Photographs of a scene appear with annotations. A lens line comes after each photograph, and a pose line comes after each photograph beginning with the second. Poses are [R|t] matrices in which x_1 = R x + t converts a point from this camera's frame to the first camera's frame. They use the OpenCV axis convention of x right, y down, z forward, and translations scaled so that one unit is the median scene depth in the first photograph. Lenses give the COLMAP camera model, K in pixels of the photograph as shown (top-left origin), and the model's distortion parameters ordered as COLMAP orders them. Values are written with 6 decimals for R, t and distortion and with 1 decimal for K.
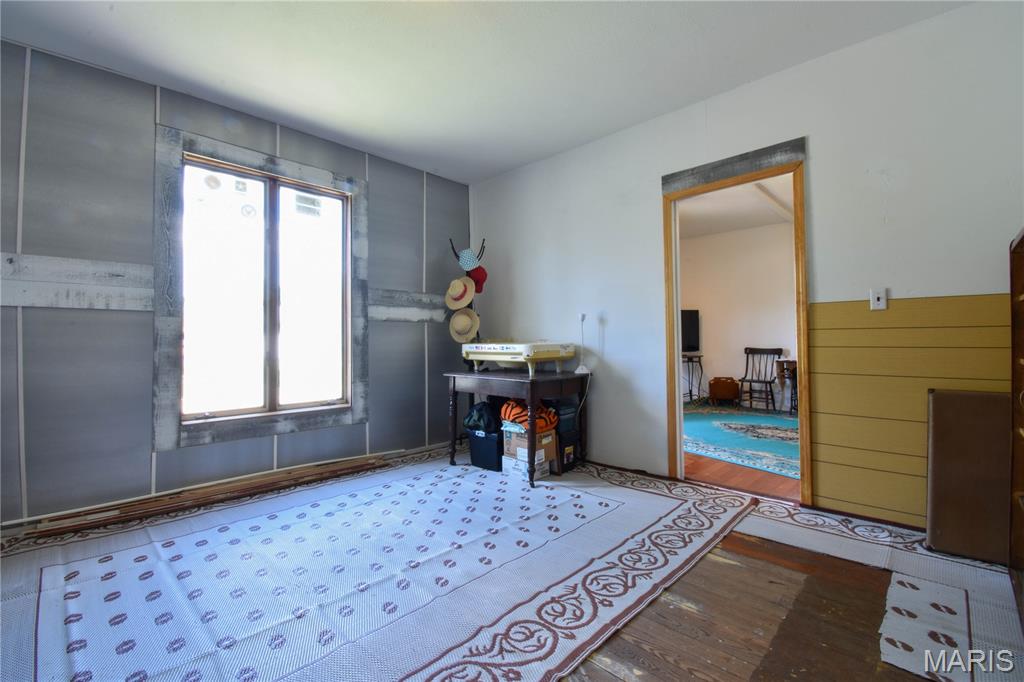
lens RADIAL K [[448.6, 0, 513.4], [0, 448.6, 335.4], [0, 0, 1]] dist [0.017591, -0.024716]
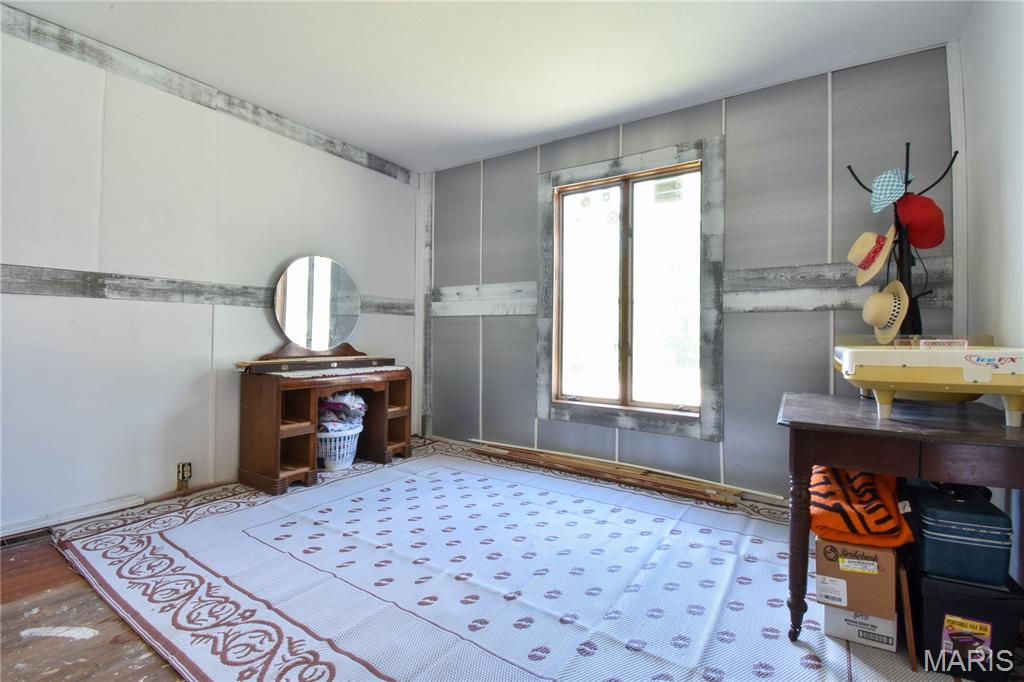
lens RADIAL K [[448.6, 0, 513.4], [0, 448.6, 335.4], [0, 0, 1]] dist [0.017591, -0.024716]
pose [[0.181076, 0.004821, -0.983457, 0.445451], [0.002874, 0.999981, 0.005431, 0.001587], [0.983465, -0.003810, 0.181059, 0.583665]]
